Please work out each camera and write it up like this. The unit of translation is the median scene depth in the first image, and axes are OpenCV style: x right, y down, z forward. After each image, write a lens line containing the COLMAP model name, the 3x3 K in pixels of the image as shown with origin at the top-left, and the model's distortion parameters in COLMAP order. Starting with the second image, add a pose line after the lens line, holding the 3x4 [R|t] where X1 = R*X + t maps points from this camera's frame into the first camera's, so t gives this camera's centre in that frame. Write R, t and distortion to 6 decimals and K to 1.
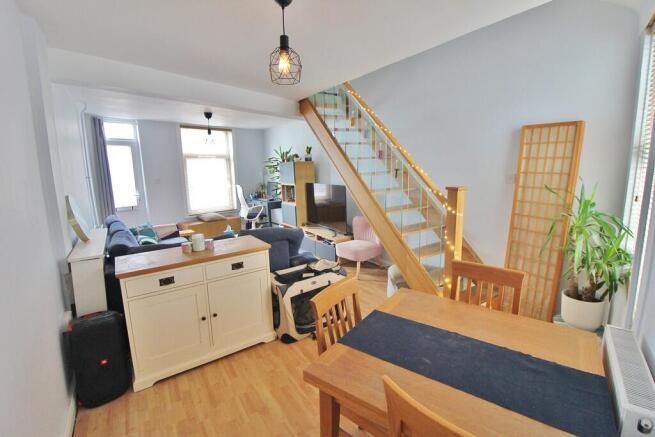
lens RADIAL K [[306.1, 0, 325.8], [0, 306.1, 211.9], [0, 0, 1]] dist [0.011997, -0.022975]
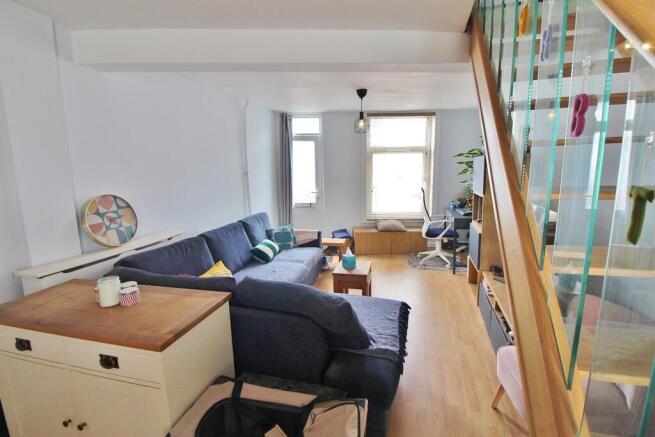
lens RADIAL K [[306.2, 0, 328.2], [0, 306.2, 210.0], [0, 0, 1]] dist [0.013146, 0.000093]
pose [[0.659314, 0.118878, -0.742410, 0.138622], [-0.112388, 0.991910, 0.059020, -0.065750], [0.743420, 0.044525, 0.667341, 0.427544]]
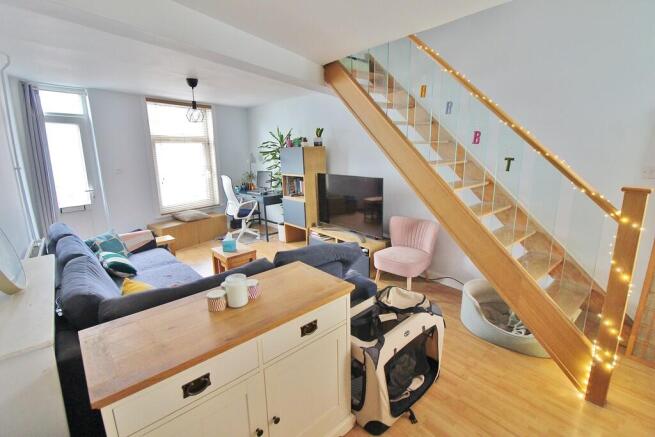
lens RADIAL K [[306.1, 0, 325.8], [0, 306.1, 211.9], [0, 0, 1]] dist [0.011997, -0.022975]
pose [[0.992286, -0.018345, 0.122606, -0.148926], [0.012894, 0.998899, 0.045105, -0.030979], [-0.123298, -0.043176, 0.991430, 0.200477]]
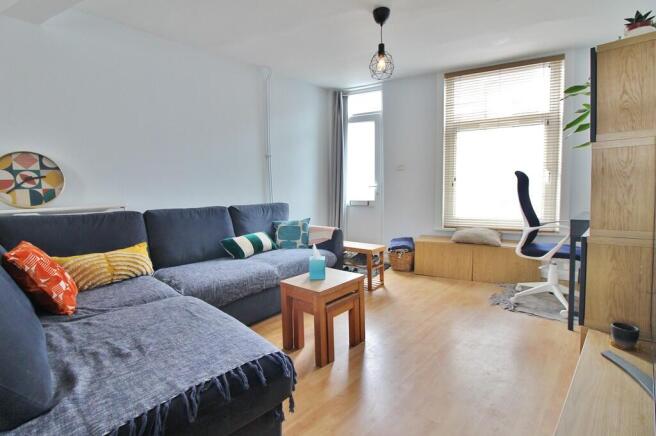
lens RADIAL K [[306.6, 0, 326.3], [0, 306.6, 211.4], [0, 0, 1]] dist [0.011997, -0.022975]
pose [[0.229681, 0.089271, -0.969163, 0.087068], [-0.137200, 0.988810, 0.058566, -0.025414], [0.963547, 0.119518, 0.239359, 0.783276]]
